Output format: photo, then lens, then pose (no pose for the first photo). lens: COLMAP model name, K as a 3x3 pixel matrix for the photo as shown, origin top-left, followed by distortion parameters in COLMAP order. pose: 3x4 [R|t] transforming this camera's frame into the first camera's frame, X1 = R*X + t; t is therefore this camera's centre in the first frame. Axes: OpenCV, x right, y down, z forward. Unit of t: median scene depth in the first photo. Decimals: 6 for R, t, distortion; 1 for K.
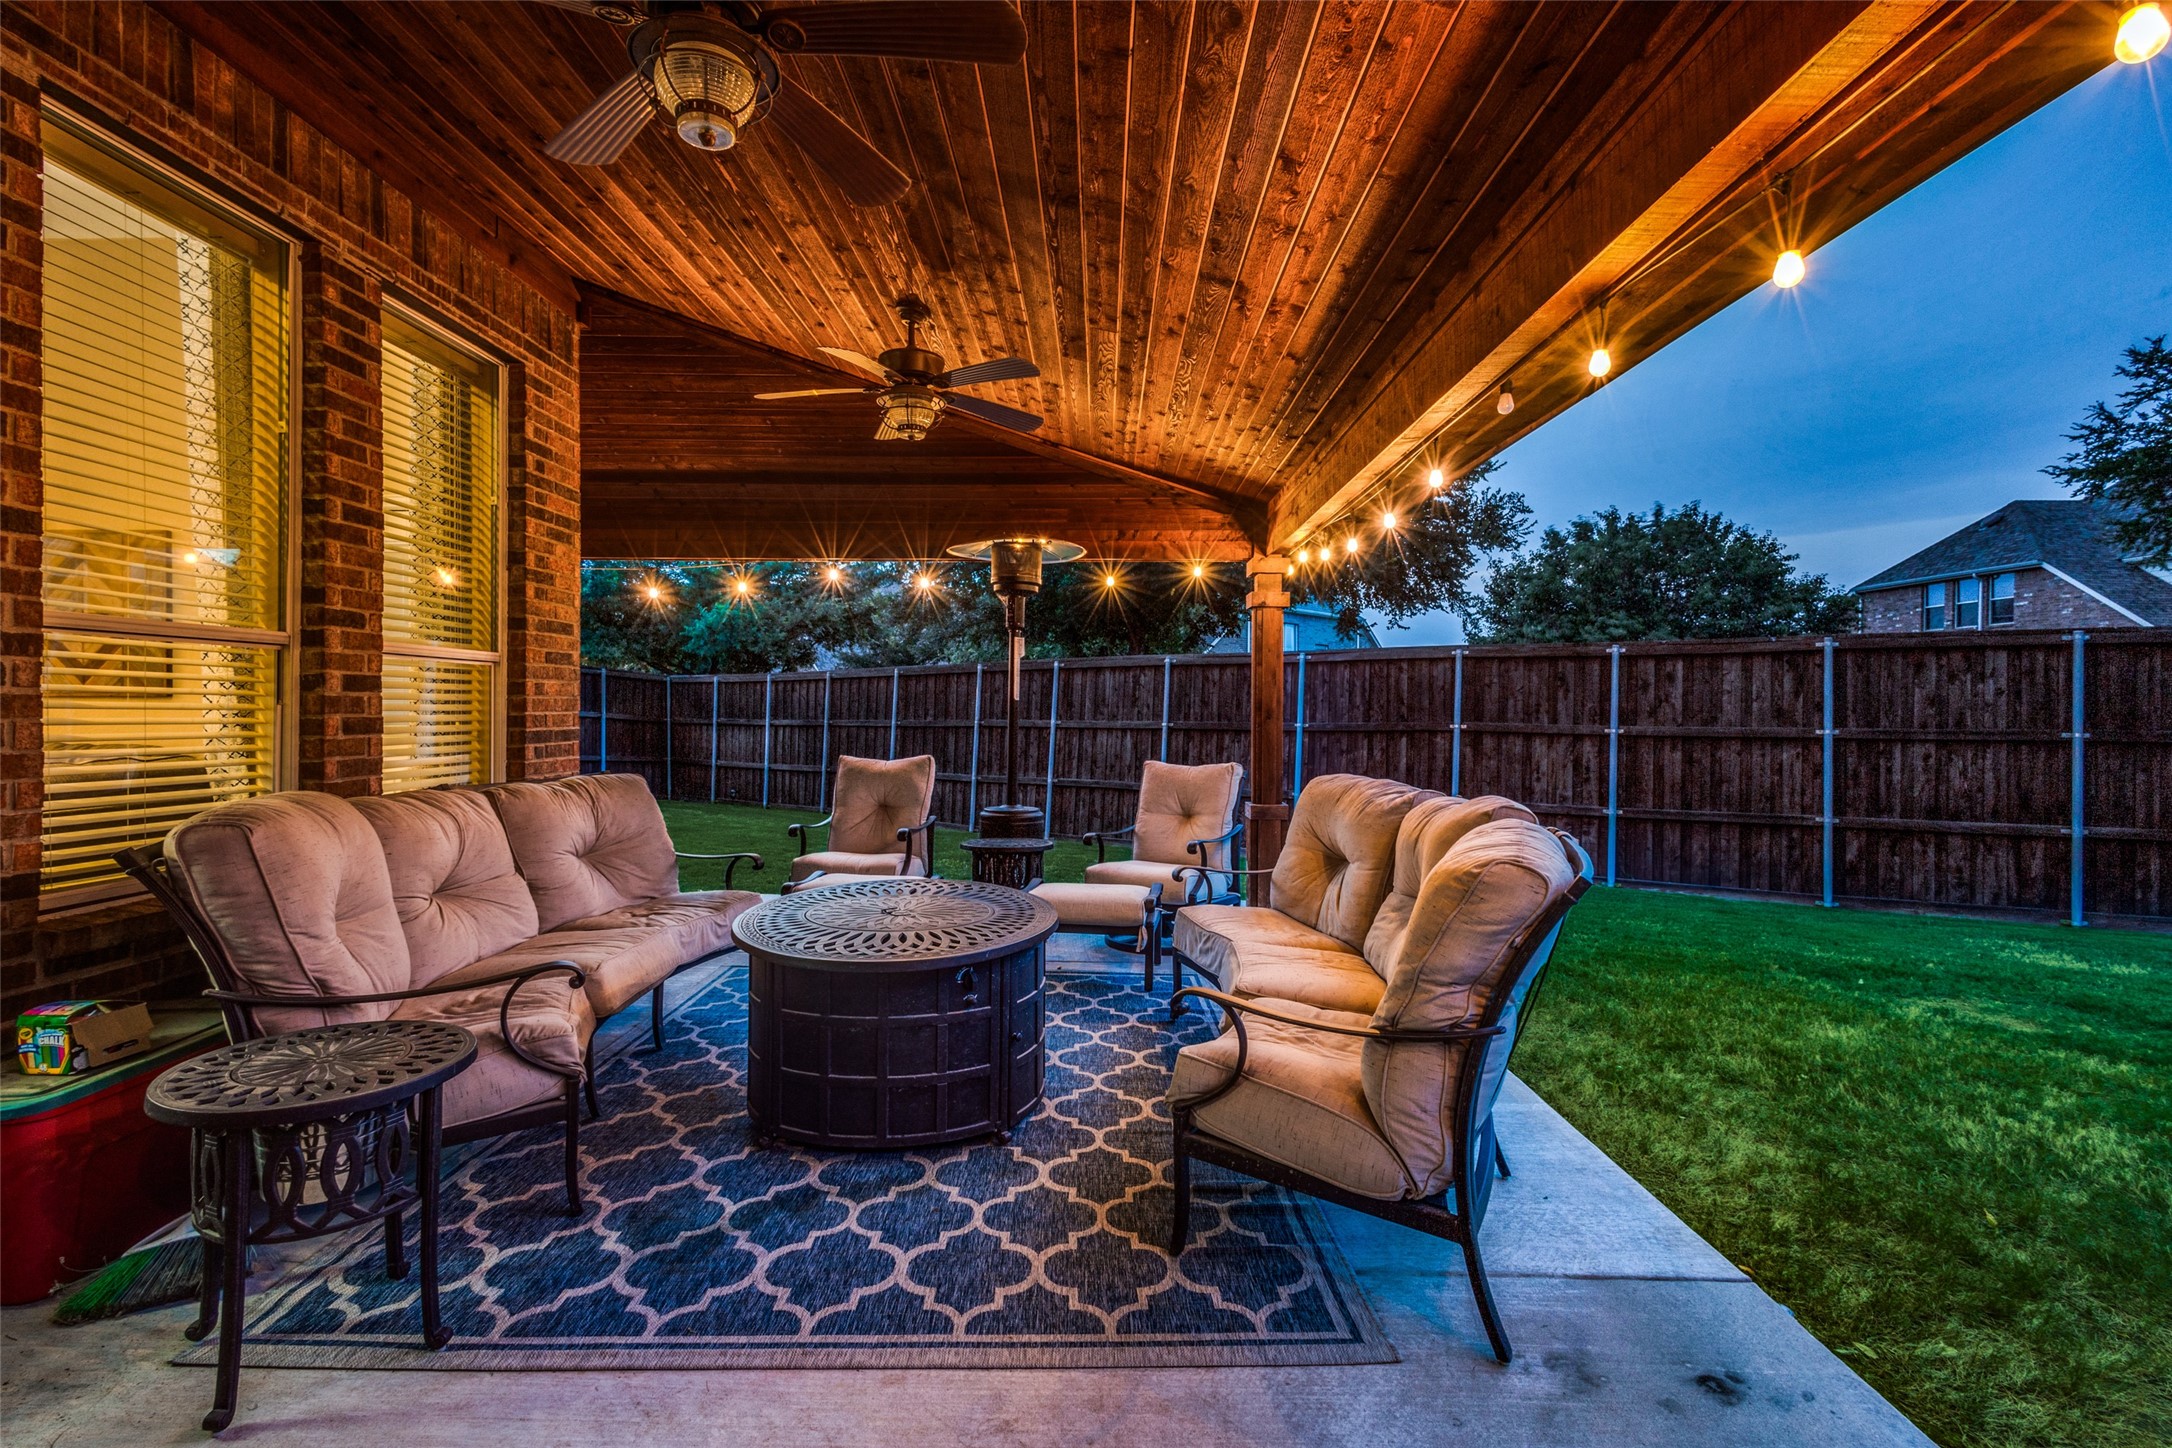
lens RADIAL K [[1003.2, 0, 1086.0], [0, 1003.2, 724.0], [0, 0, 1]] dist [0.008184, -0.000700]
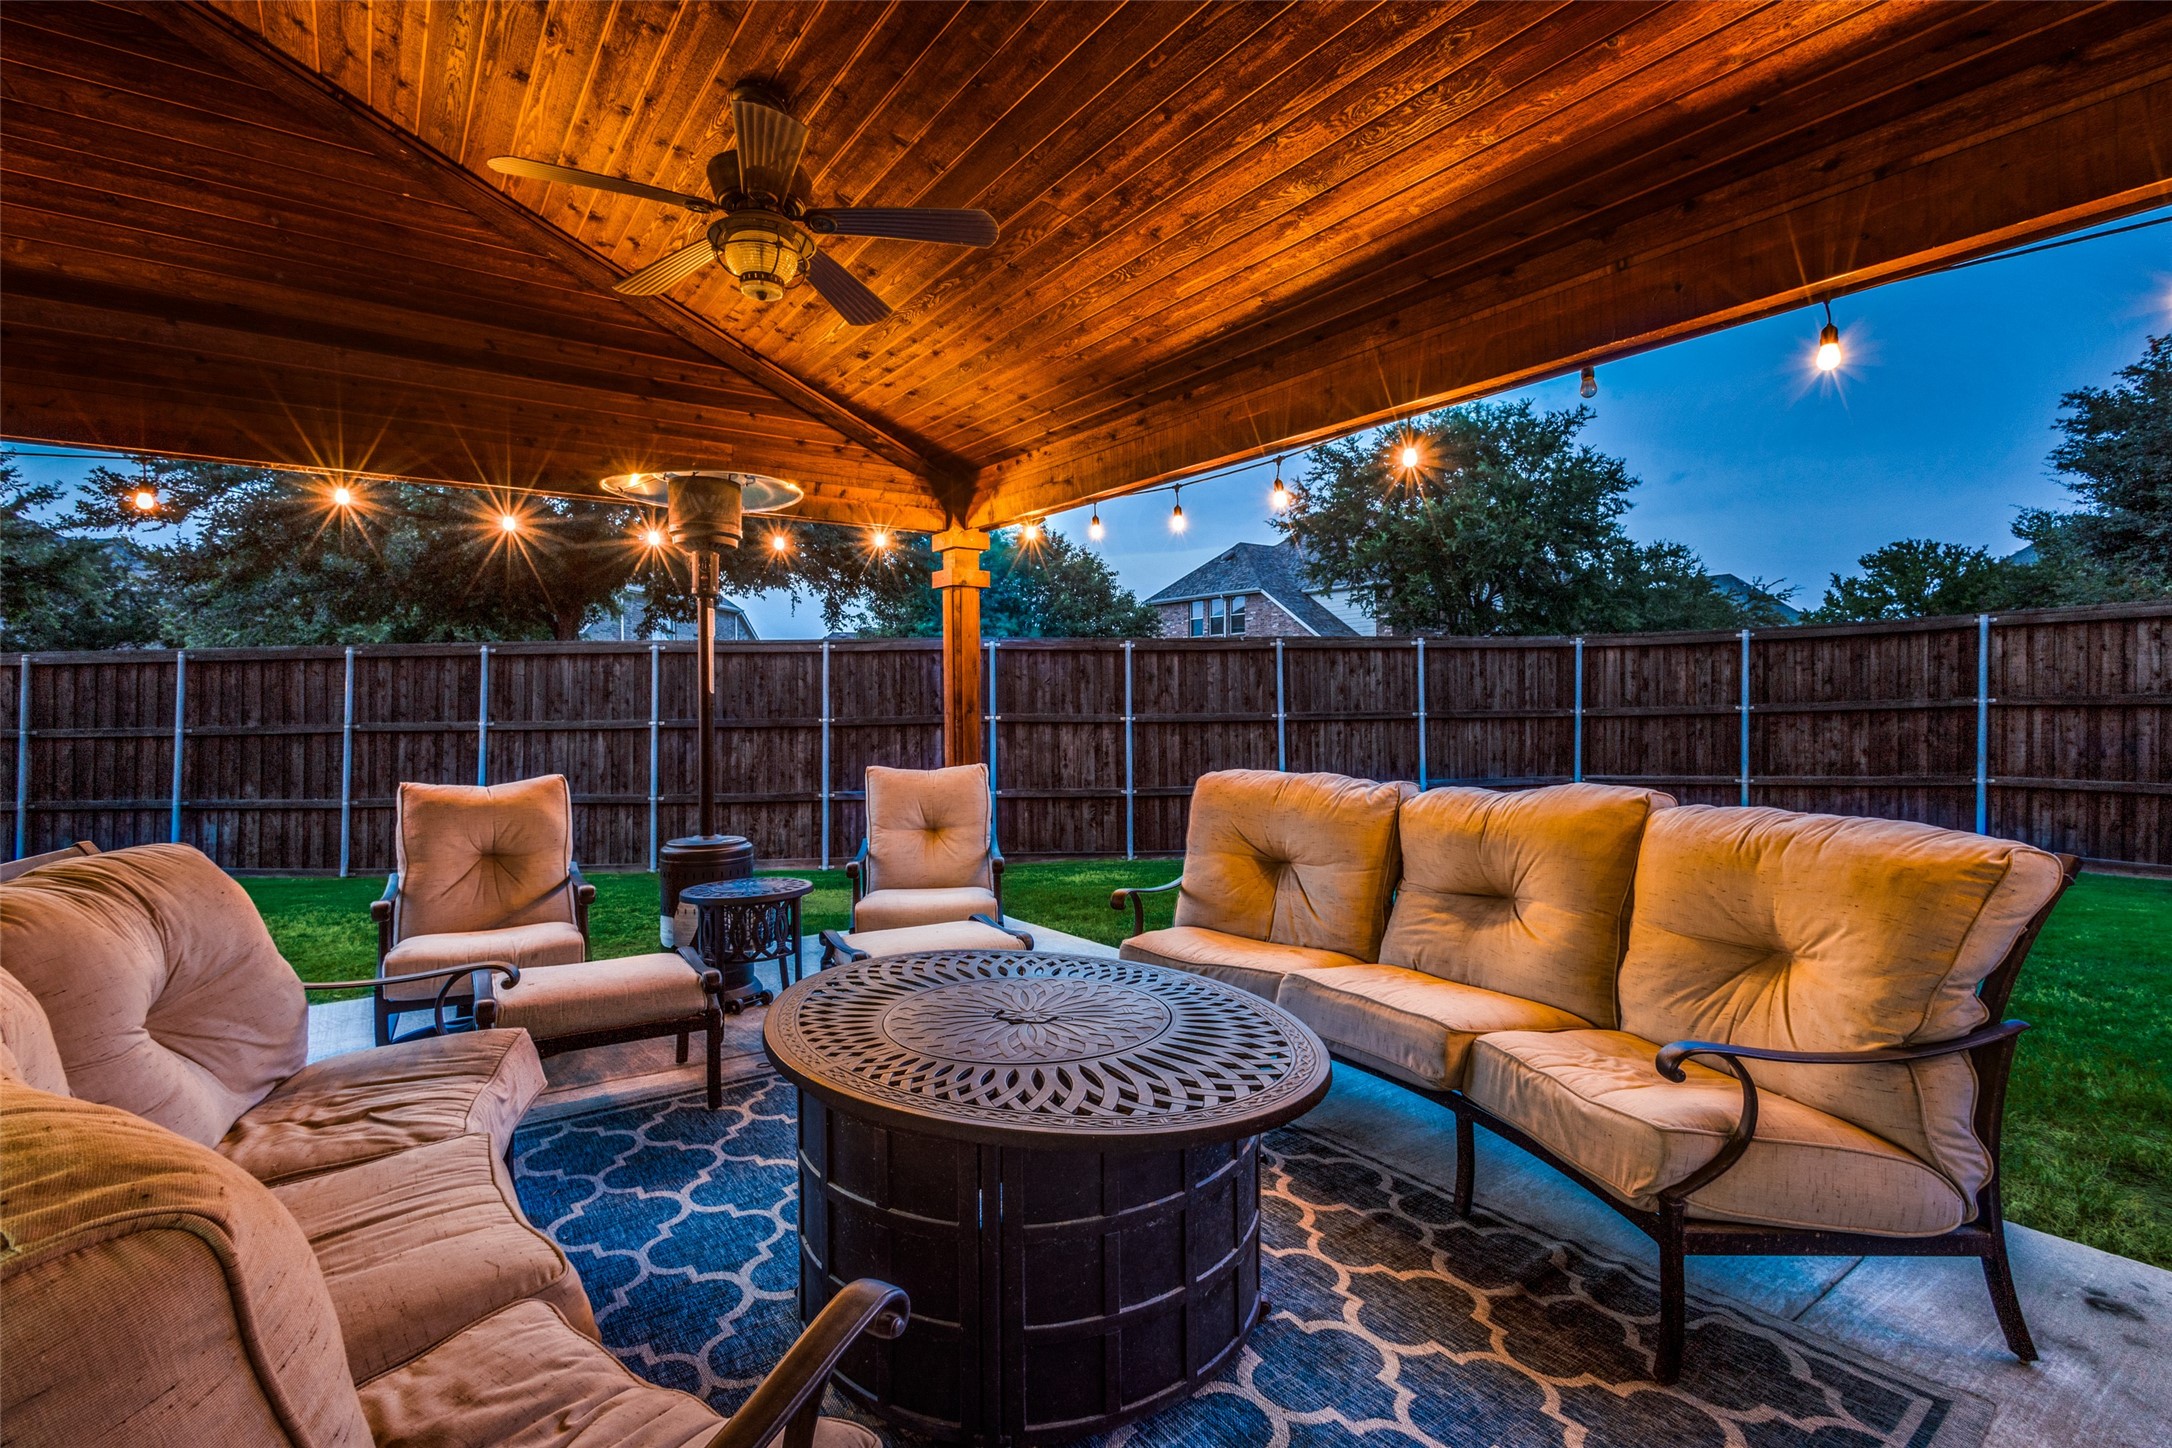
lens RADIAL K [[1003.2, 0, 1086.0], [0, 1003.2, 724.0], [0, 0, 1]] dist [0.008184, -0.000700]
pose [[0.805861, -0.025553, 0.591553, -0.161371], [0.021717, 0.999672, 0.013598, -0.002968], [-0.591706, 0.001888, 0.806152, 0.136698]]
